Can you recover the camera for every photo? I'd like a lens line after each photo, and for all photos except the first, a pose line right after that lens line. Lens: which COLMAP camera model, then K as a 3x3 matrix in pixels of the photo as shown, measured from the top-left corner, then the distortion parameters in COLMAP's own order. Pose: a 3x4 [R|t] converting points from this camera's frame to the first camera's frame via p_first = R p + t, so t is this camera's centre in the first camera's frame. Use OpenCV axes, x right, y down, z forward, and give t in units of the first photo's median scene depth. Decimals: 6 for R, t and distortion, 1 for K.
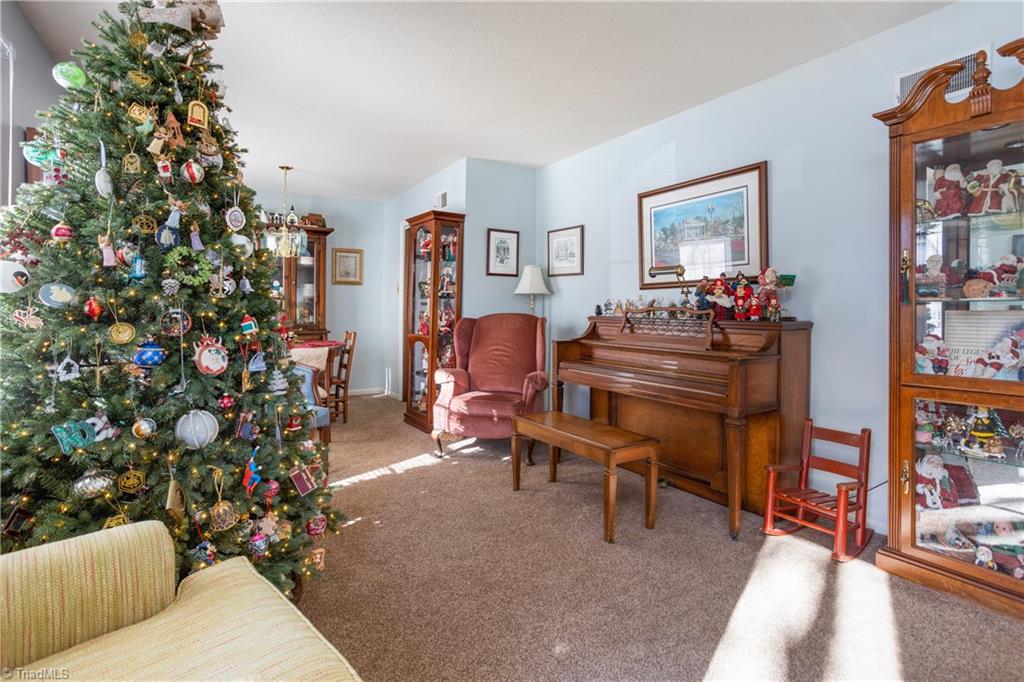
lens RADIAL K [[507.6, 0, 513.9], [0, 507.6, 331.3], [0, 0, 1]] dist [-0.038410, 0.000746]
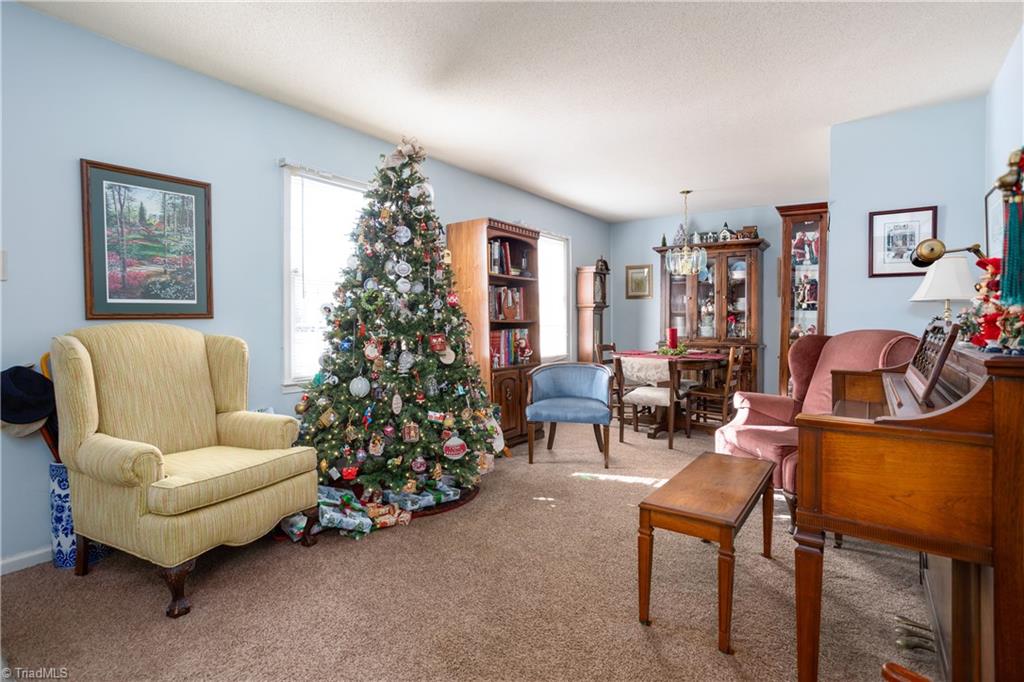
lens RADIAL K [[507.6, 0, 513.9], [0, 507.6, 331.3], [0, 0, 1]] dist [-0.038410, 0.000746]
pose [[0.349698, 0.017567, -0.936698, 0.439440], [-0.041512, 0.999133, 0.003240, -0.013672], [0.935943, 0.037751, 0.350123, 0.275265]]
